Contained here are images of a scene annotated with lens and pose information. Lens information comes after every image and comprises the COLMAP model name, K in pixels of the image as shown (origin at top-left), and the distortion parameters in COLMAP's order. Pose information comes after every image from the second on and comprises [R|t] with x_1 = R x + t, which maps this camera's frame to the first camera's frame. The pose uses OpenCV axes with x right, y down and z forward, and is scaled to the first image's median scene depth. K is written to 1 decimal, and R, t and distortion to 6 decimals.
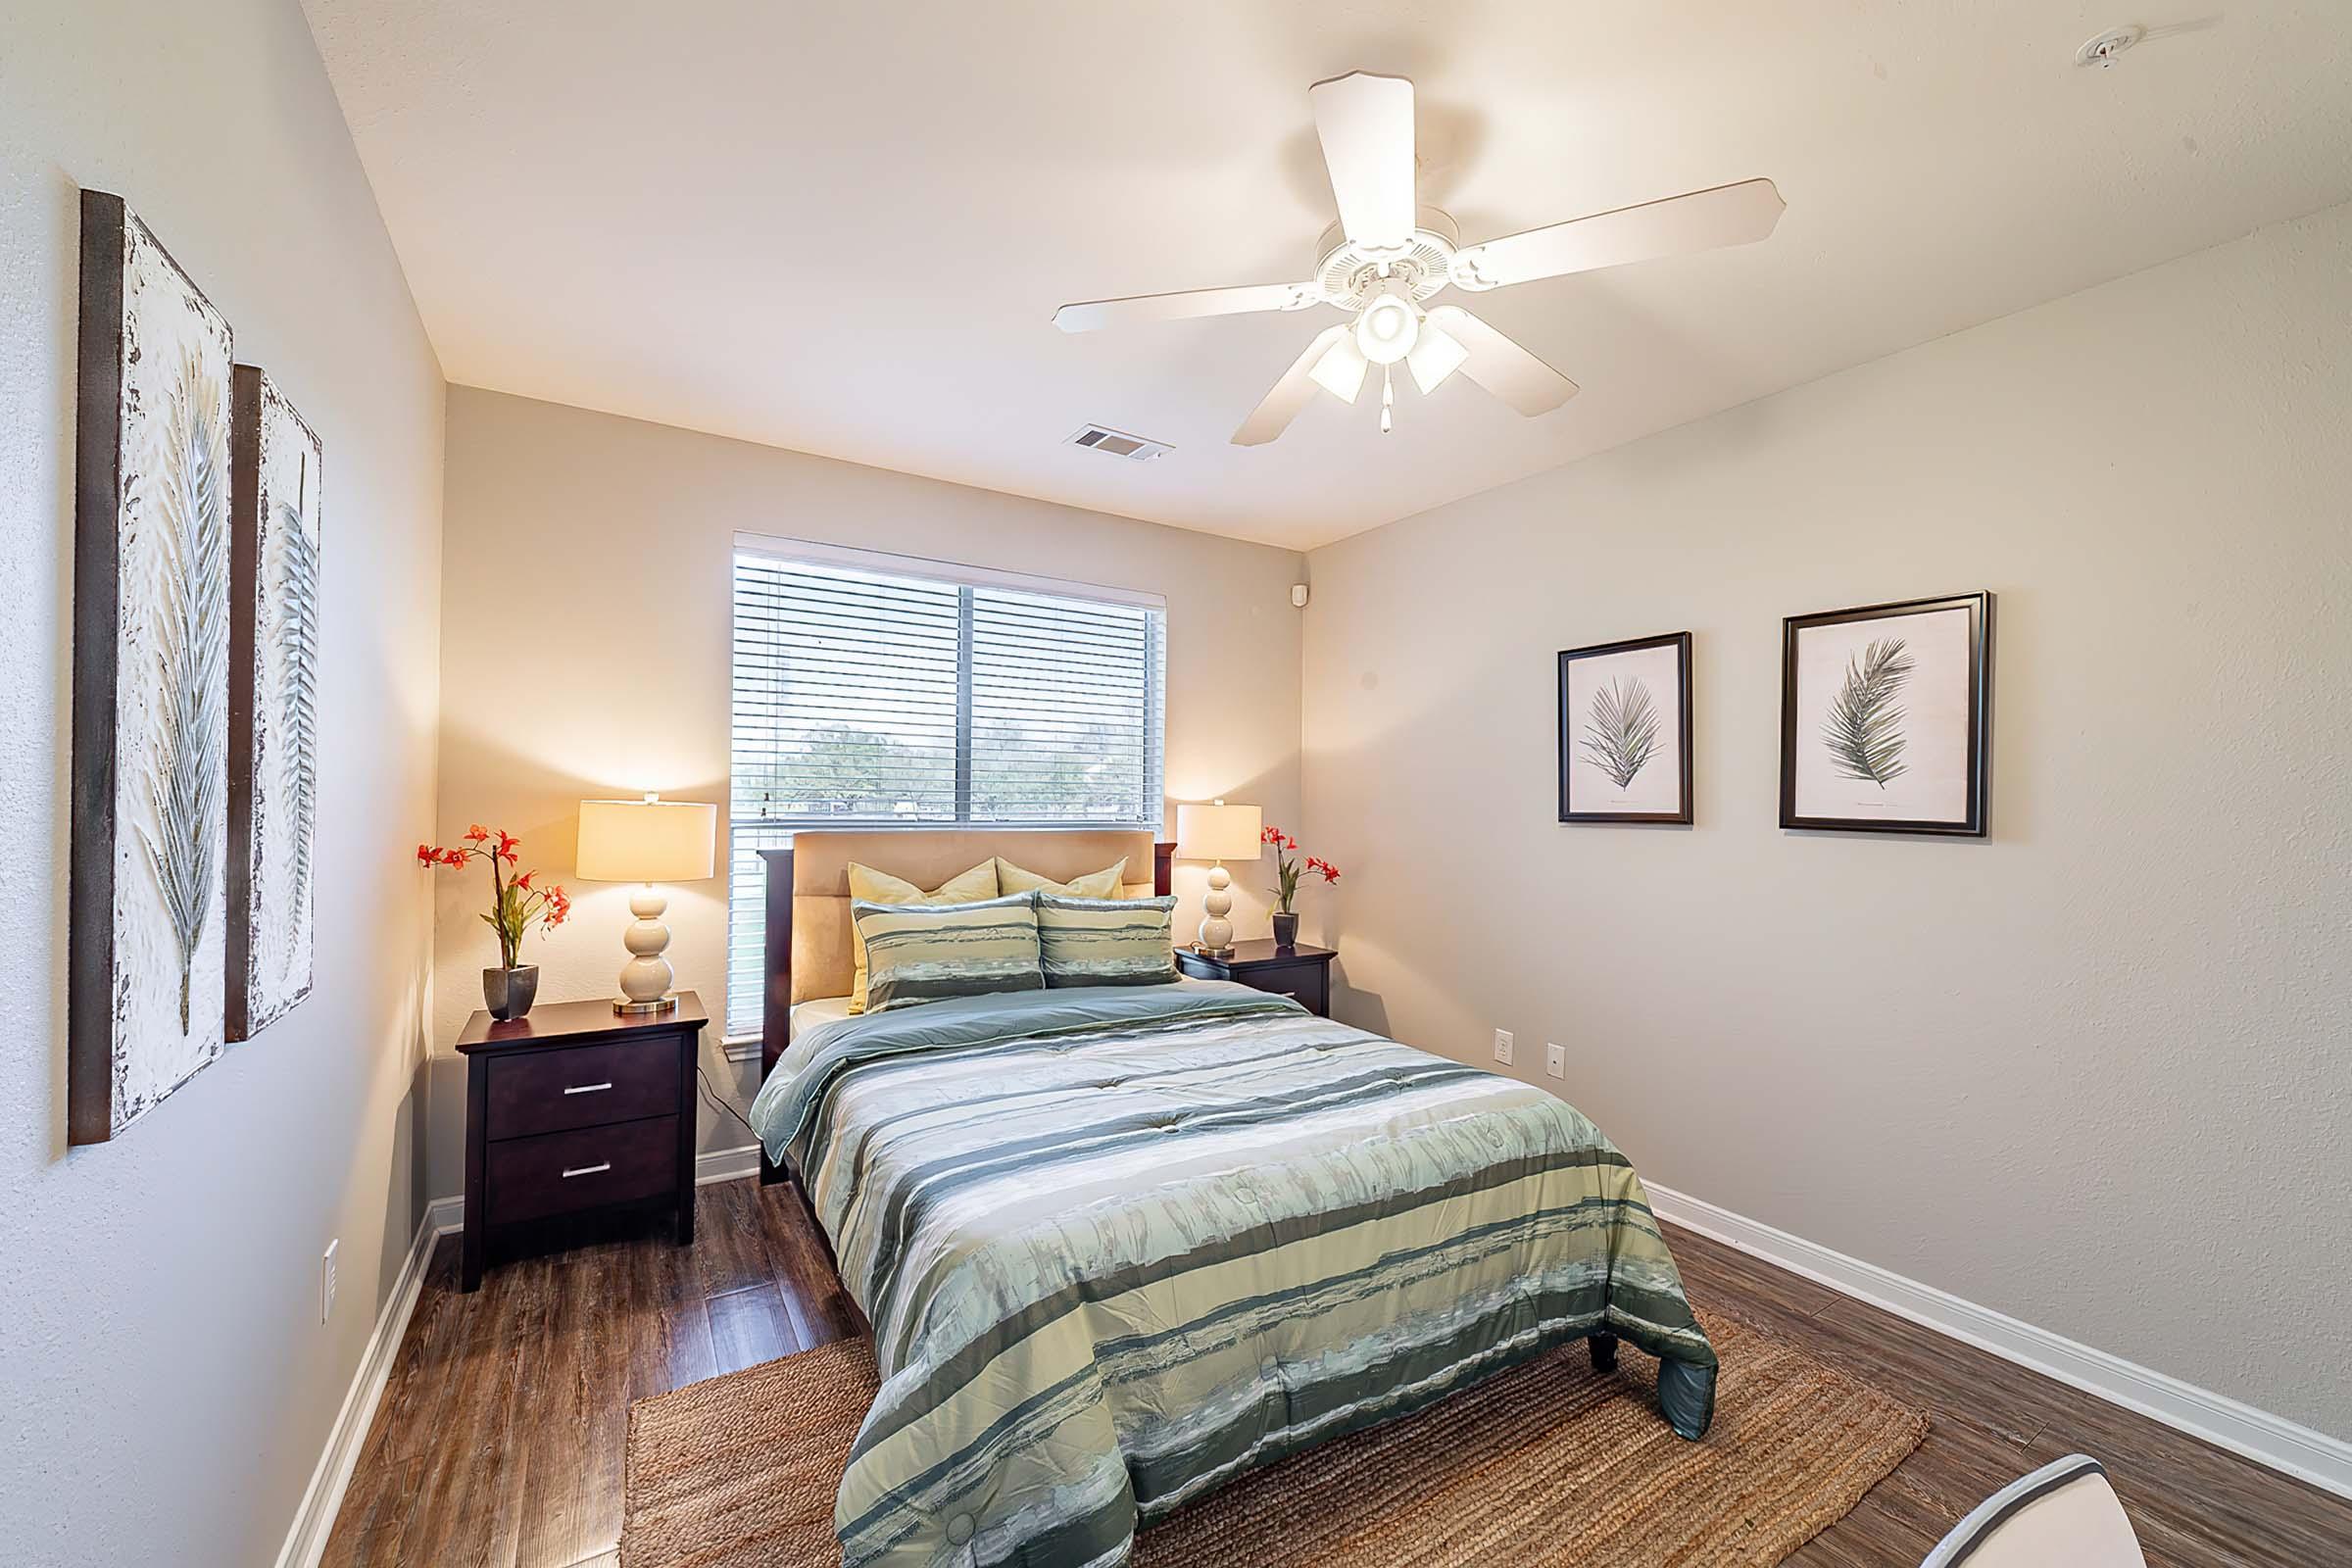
lens RADIAL K [[939.4, 0, 1169.0], [0, 939.4, 770.3], [0, 0, 1]] dist [-0.002853, -0.000283]
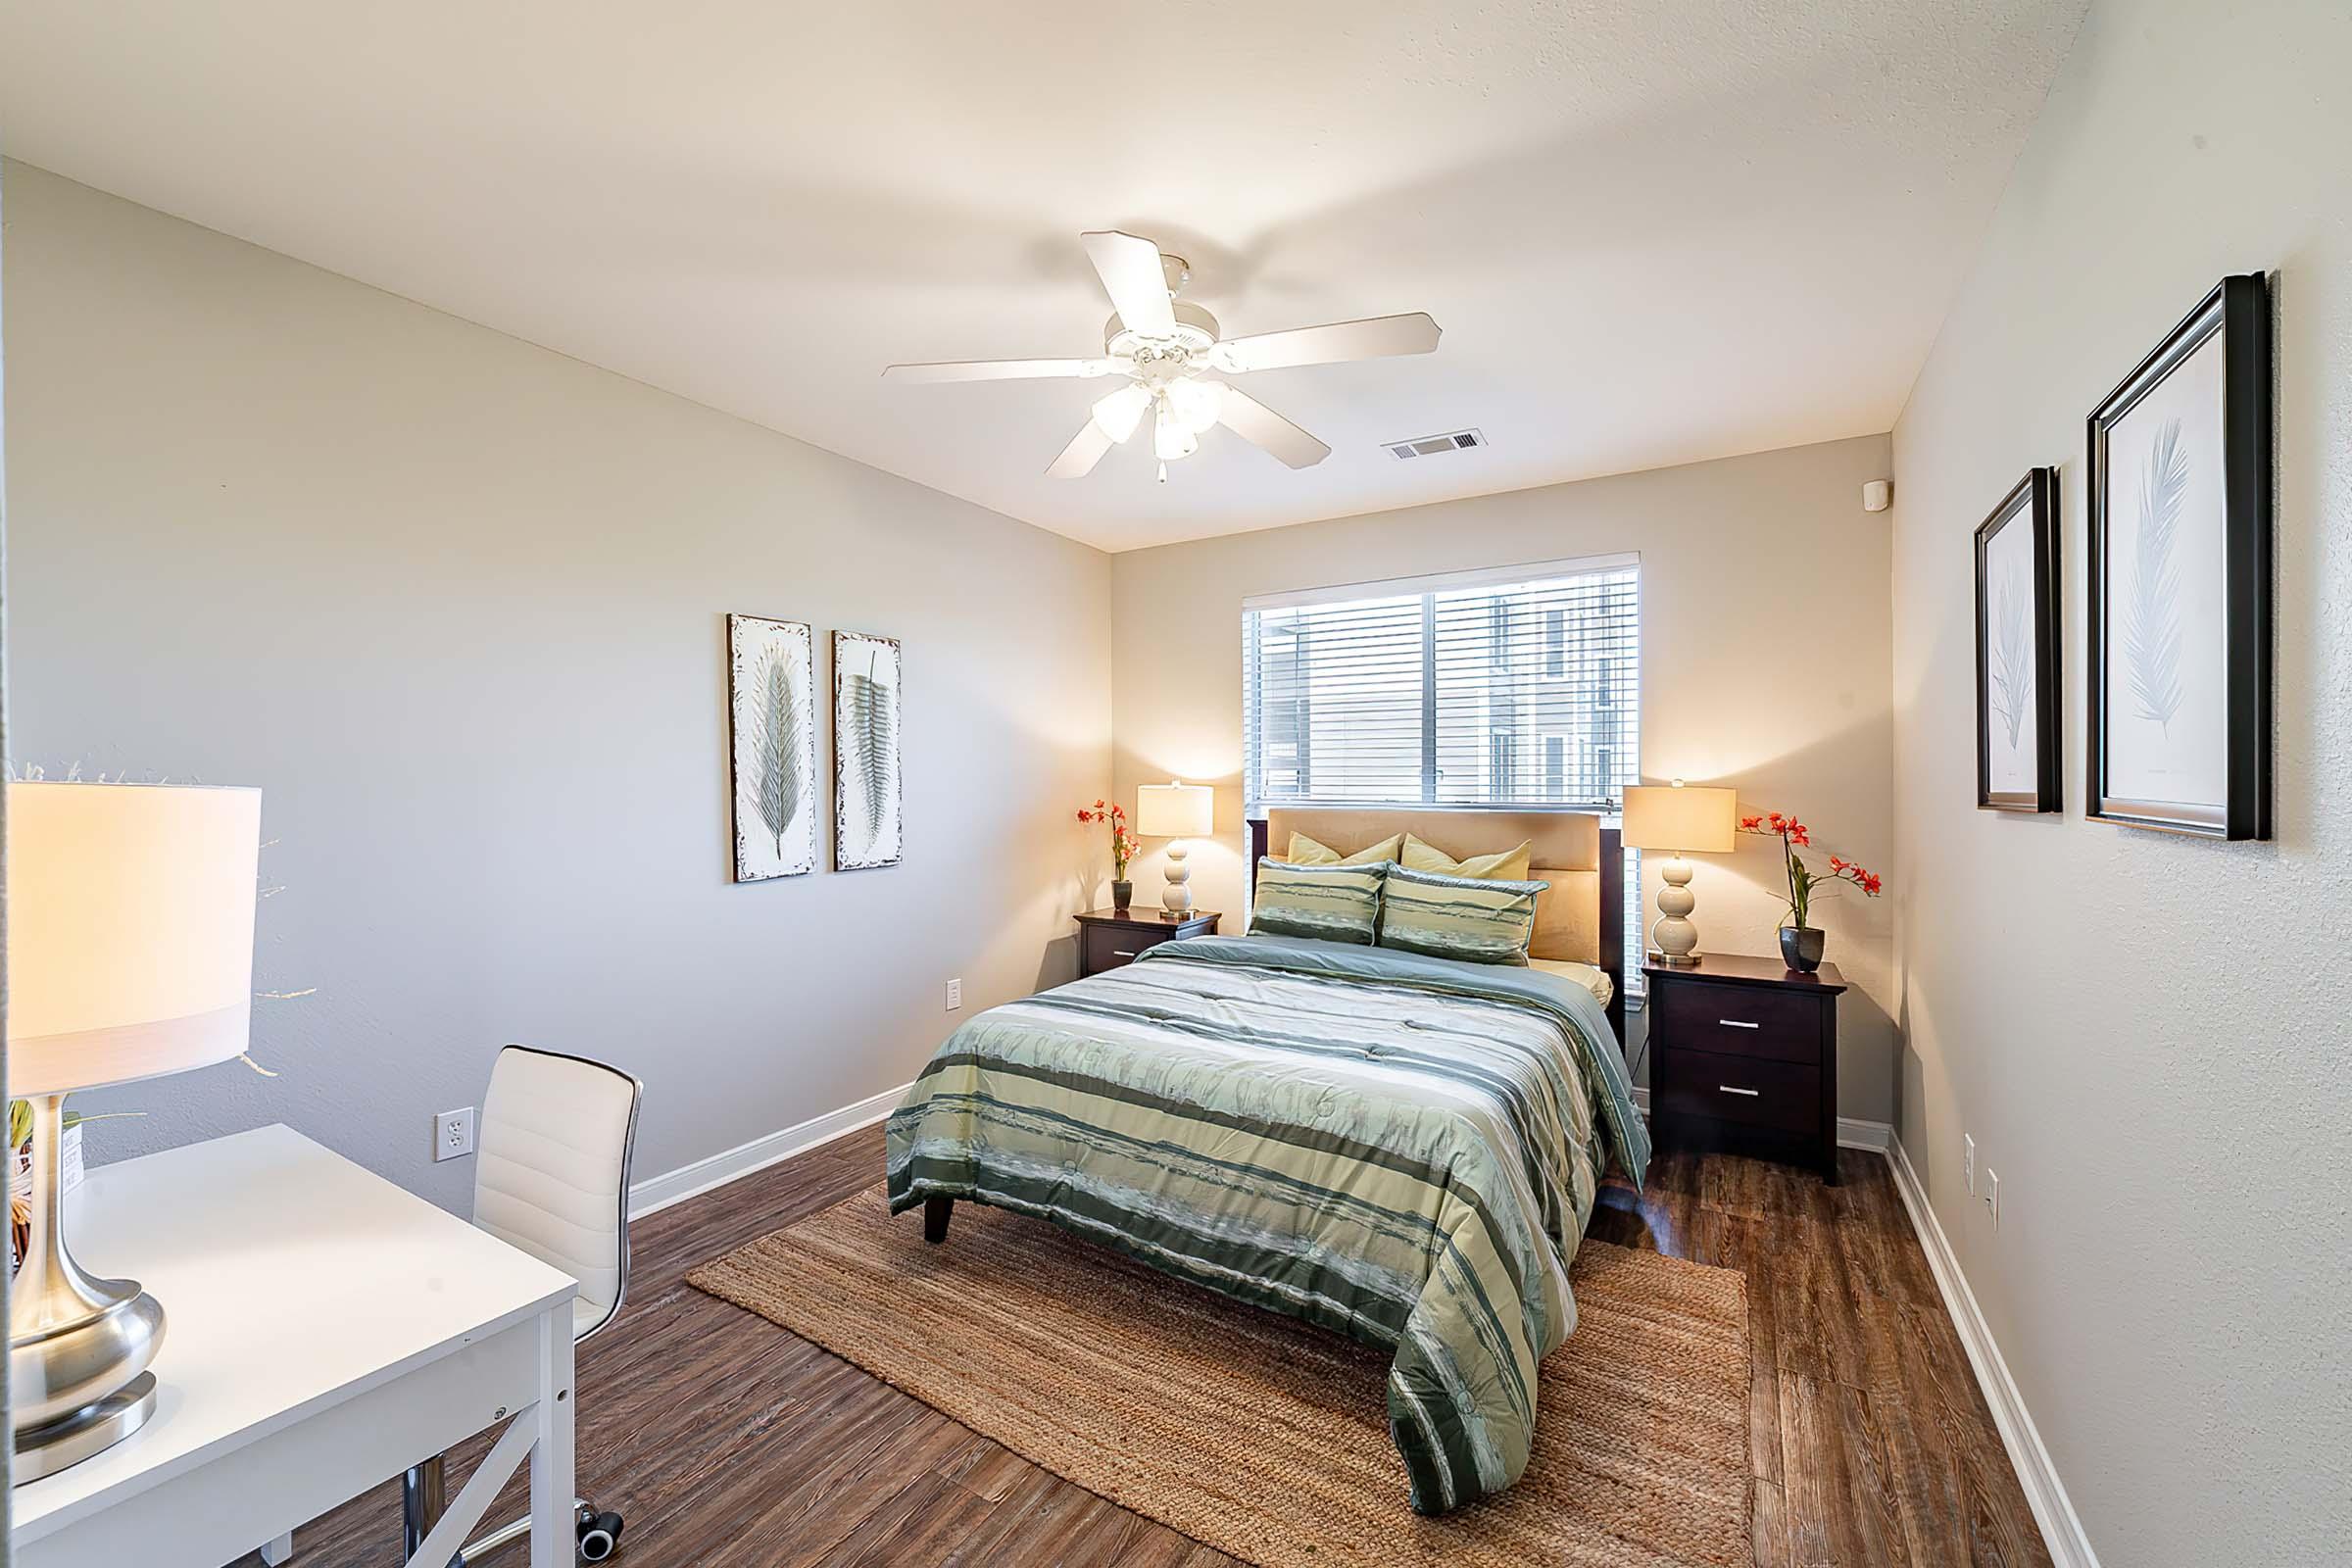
lens RADIAL K [[939.4, 0, 1169.0], [0, 939.4, 770.3], [0, 0, 1]] dist [-0.002853, -0.000283]
pose [[0.433143, -0.022874, -0.901035, 1.226184], [0.032755, 0.999417, -0.009626, 0.029510], [0.900730, -0.025344, 0.433639, 0.422712]]
